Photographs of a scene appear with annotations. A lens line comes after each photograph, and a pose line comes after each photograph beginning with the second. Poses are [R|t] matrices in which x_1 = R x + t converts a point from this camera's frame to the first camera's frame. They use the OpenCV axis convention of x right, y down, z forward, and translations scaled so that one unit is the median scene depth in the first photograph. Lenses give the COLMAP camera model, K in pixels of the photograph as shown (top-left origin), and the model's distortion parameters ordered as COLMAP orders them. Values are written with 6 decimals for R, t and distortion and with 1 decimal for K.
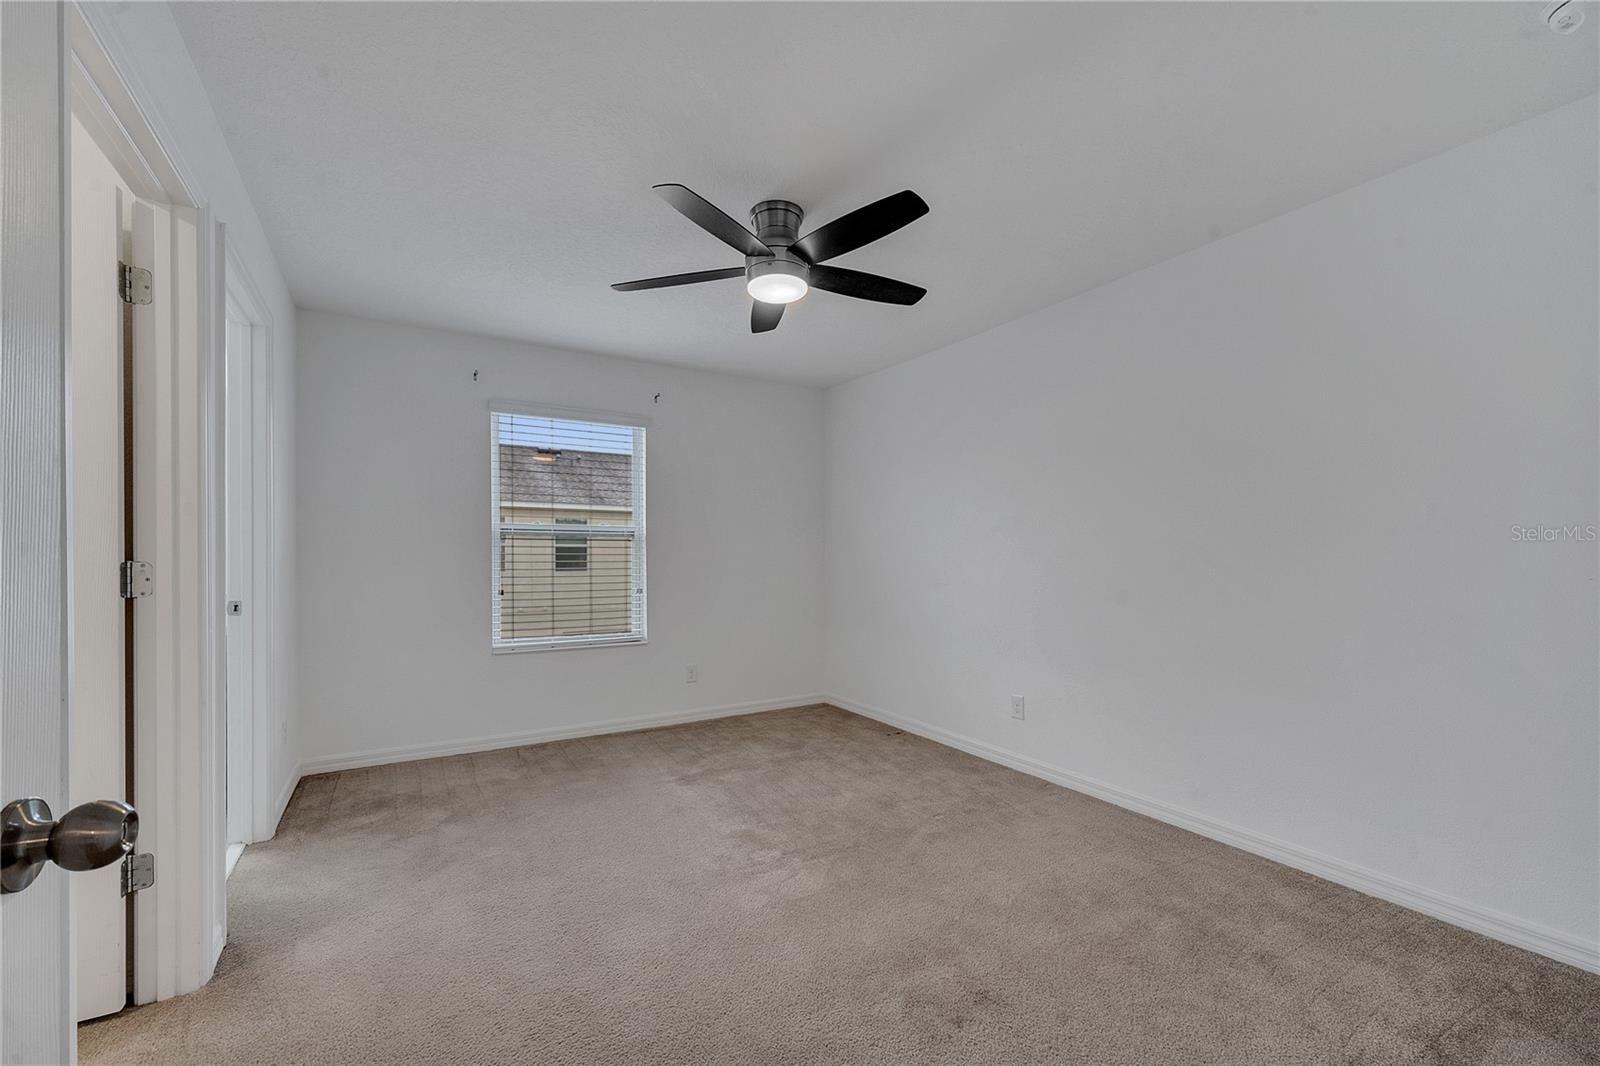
lens RADIAL K [[658.5, 0, 801.7], [0, 658.5, 542.5], [0, 0, 1]] dist [0.001370, 0.000726]
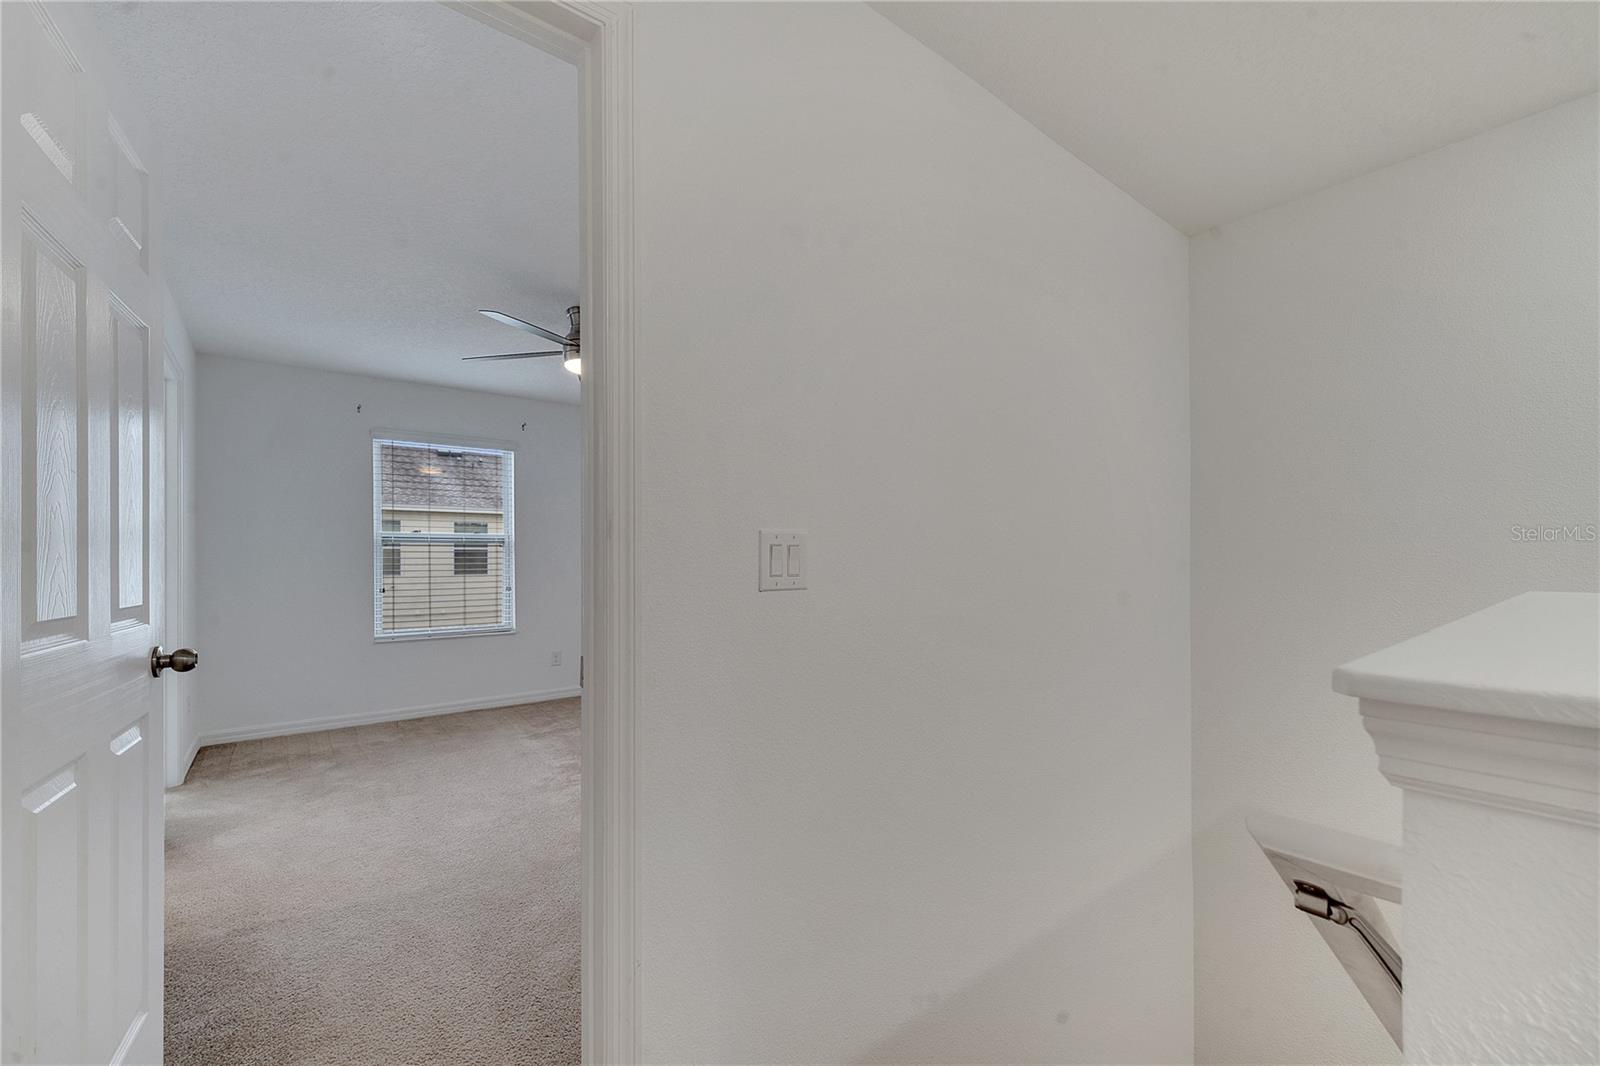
lens RADIAL K [[658.5, 0, 802.2], [0, 658.5, 538.9], [0, 0, 1]] dist [0.001370, 0.000726]
pose [[0.993026, -0.003150, 0.117856, 0.179534], [0.004131, 0.999959, -0.008075, -0.005745], [-0.117825, 0.008506, 0.992998, -0.312330]]
